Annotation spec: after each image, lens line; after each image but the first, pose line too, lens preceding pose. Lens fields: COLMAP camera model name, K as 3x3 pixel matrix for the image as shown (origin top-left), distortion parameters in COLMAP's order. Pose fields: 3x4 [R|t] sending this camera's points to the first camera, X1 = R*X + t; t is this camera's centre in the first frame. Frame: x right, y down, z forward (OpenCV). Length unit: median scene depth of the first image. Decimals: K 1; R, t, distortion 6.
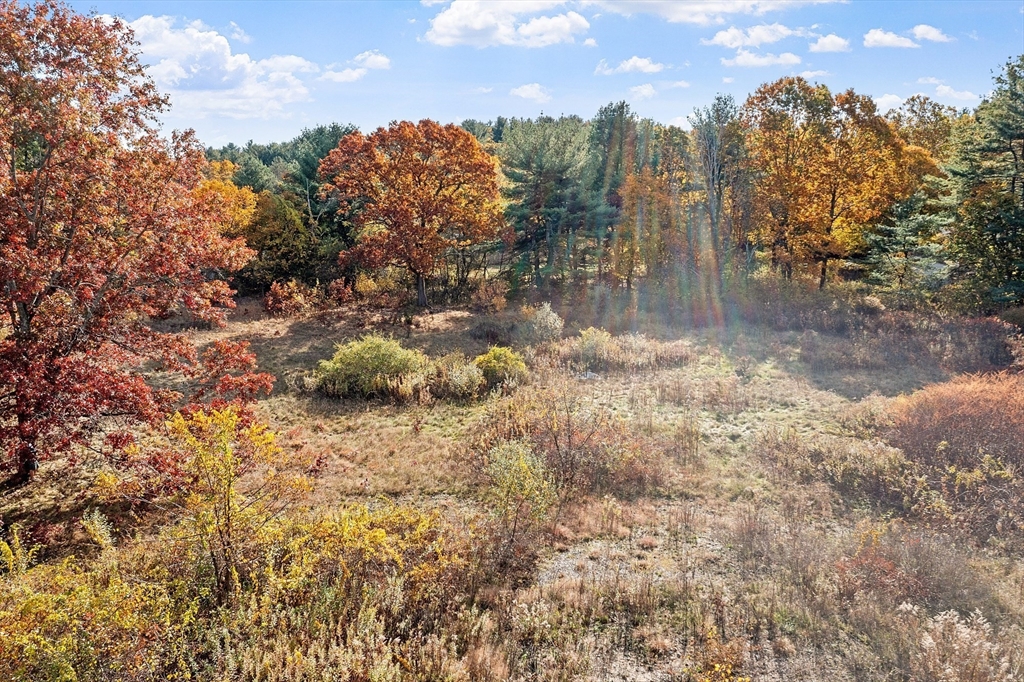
lens RADIAL K [[800.7, 0, 511.7], [0, 800.7, 339.7], [0, 0, 1]] dist [-0.022995, 0.003798]
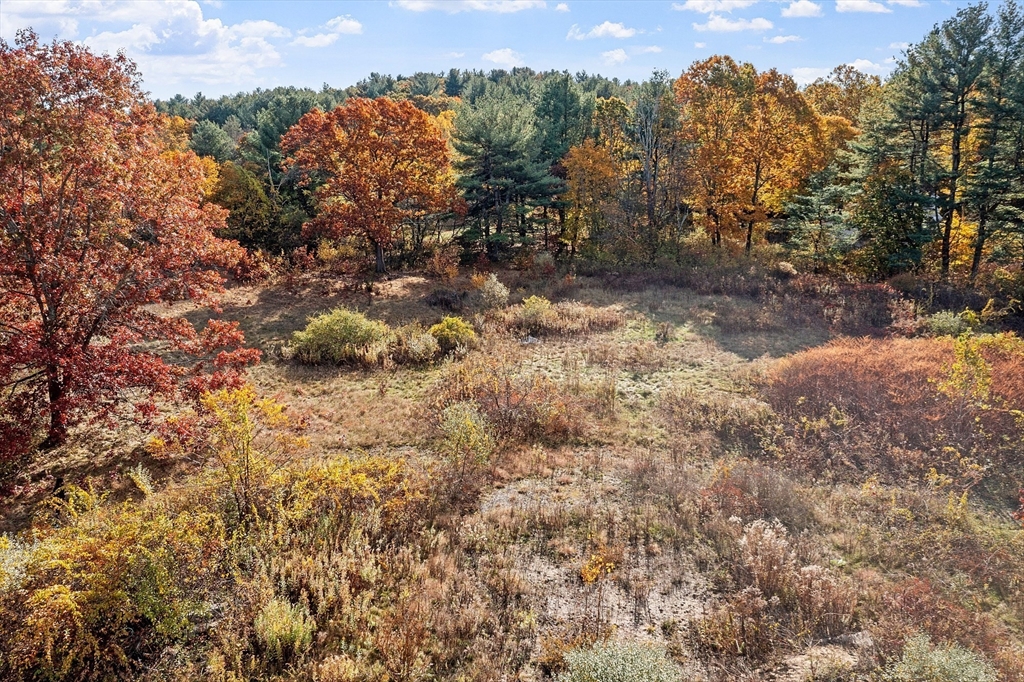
lens RADIAL K [[800.7, 0, 513.1], [0, 800.7, 335.6], [0, 0, 1]] dist [-0.022995, 0.003798]
pose [[0.998344, -0.013509, 0.055924, 0.008377], [0.010176, 0.998179, 0.059463, -0.033061], [-0.056625, -0.058795, 0.996663, -0.156275]]
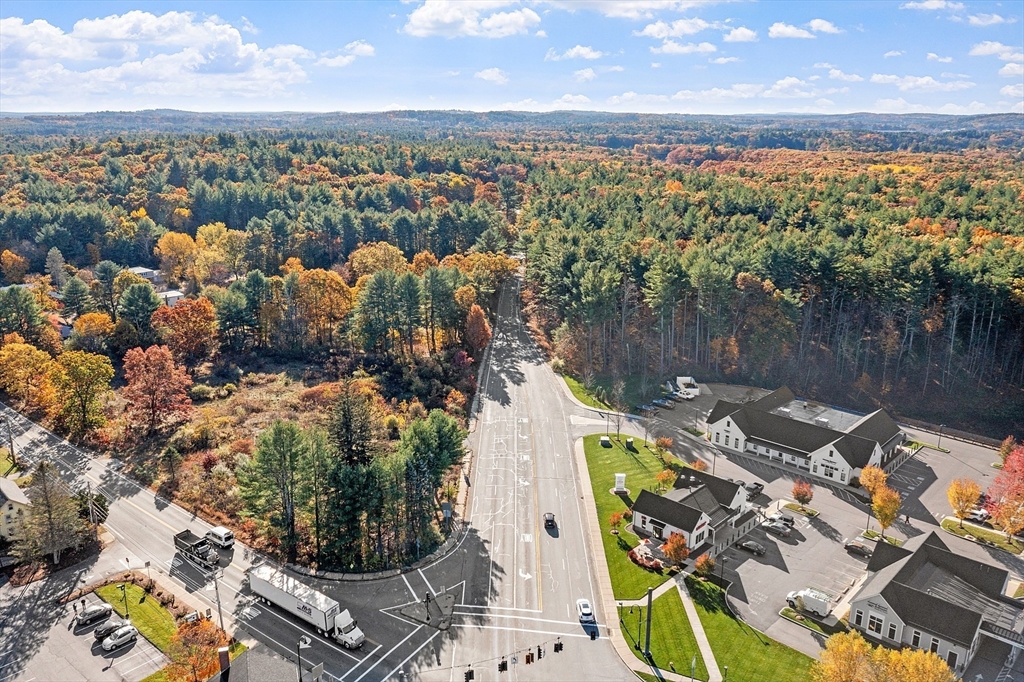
lens RADIAL K [[800.7, 0, 512.8], [0, 800.7, 341.3], [0, 0, 1]] dist [-0.022995, 0.003798]
pose [[0.919635, -0.093932, 0.381376, -0.245095], [0.056026, 0.992425, 0.109334, -0.644746], [-0.388757, -0.079181, 0.917932, -3.797172]]
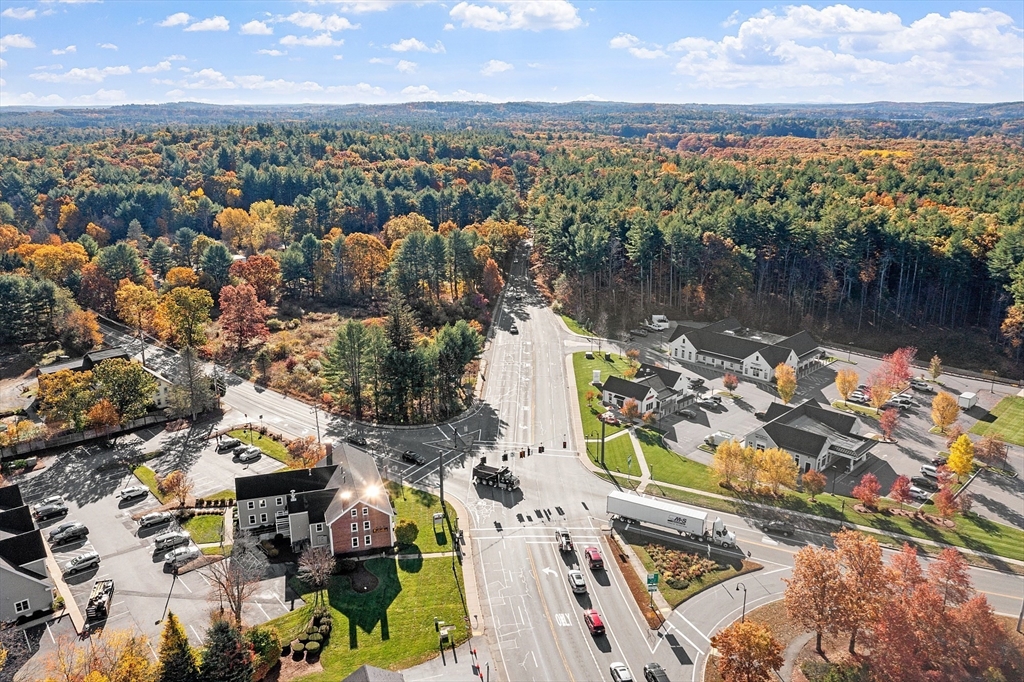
lens RADIAL K [[800.7, 0, 512.3], [0, 800.7, 343.4], [0, 0, 1]] dist [-0.022995, 0.003798]
pose [[0.928322, -0.097962, 0.358639, -0.653164], [0.057872, 0.990978, 0.120885, -0.425021], [-0.367246, -0.091465, 0.925616, -4.938371]]
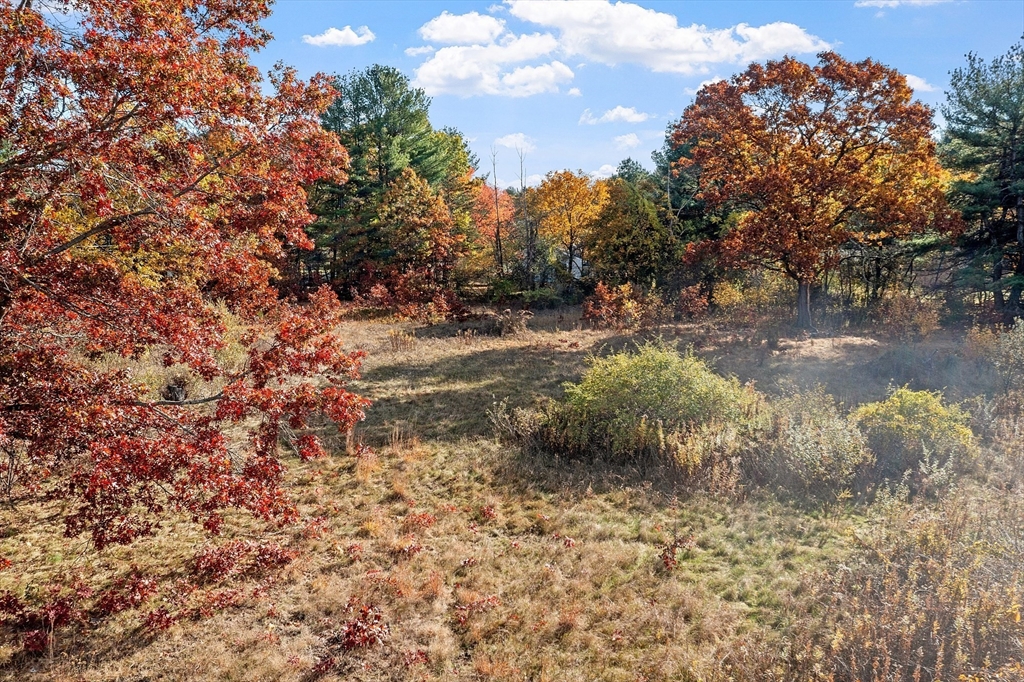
lens RADIAL K [[800.7, 0, 513.1], [0, 800.7, 347.9], [0, 0, 1]] dist [-0.022995, 0.003798]
pose [[0.875011, 0.068803, -0.479189, 0.001022], [-0.086072, 0.996189, -0.014134, 0.012176], [0.476390, 0.053612, 0.877598, 0.480765]]
